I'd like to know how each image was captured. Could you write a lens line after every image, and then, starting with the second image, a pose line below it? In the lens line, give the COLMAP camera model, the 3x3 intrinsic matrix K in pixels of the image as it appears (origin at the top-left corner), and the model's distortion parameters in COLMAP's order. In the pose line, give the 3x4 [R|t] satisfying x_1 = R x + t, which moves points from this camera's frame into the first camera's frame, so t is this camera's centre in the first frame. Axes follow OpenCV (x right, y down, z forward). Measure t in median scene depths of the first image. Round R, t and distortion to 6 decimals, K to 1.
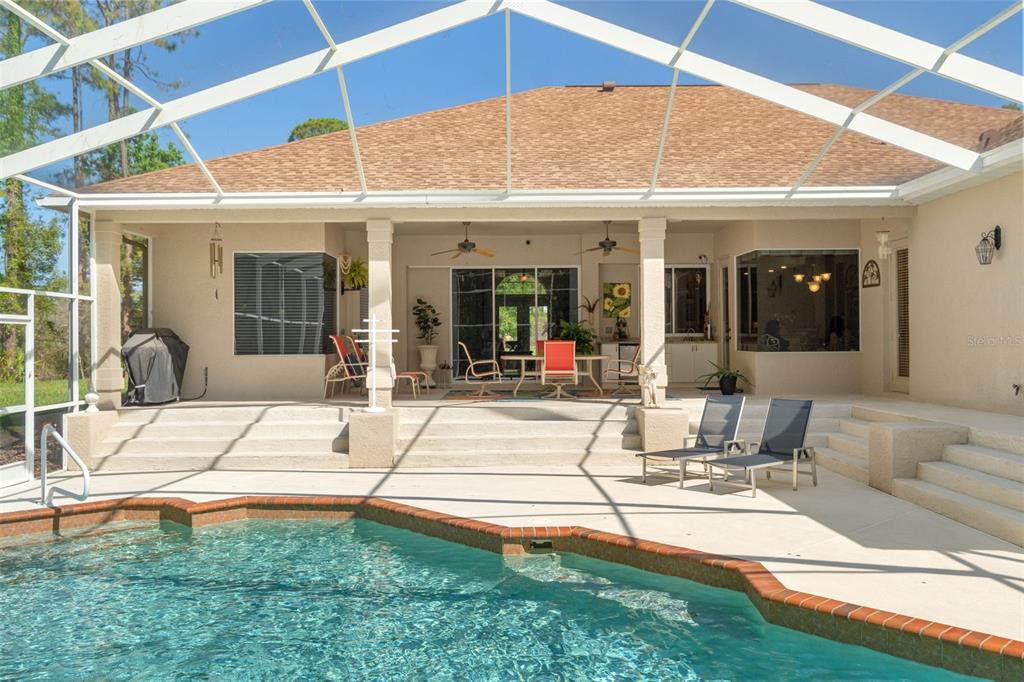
lens RADIAL K [[856.5, 0, 514.4], [0, 856.5, 329.7], [0, 0, 1]] dist [-0.000828, 0.000158]
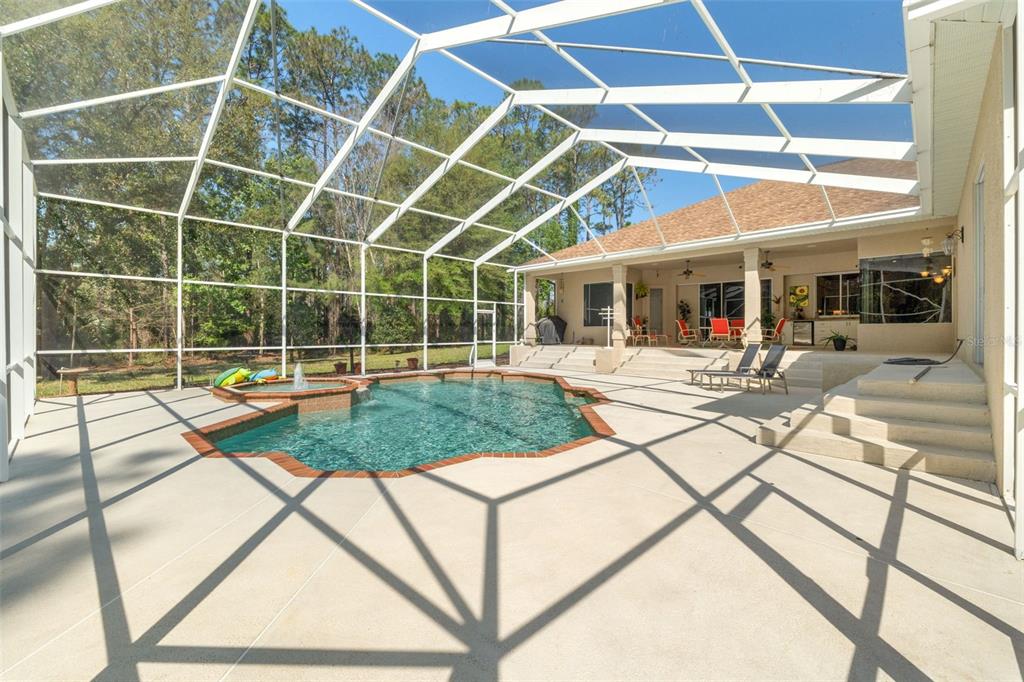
lens RADIAL K [[438.9, 0, 509.7], [0, 438.9, 334.2], [0, 0, 1]] dist [0.000122, -0.000039]
pose [[0.704888, 0.010155, -0.709245, 0.448228], [0.002978, 0.999846, 0.017276, 0.032315], [0.709312, -0.014290, 0.704750, -0.022109]]
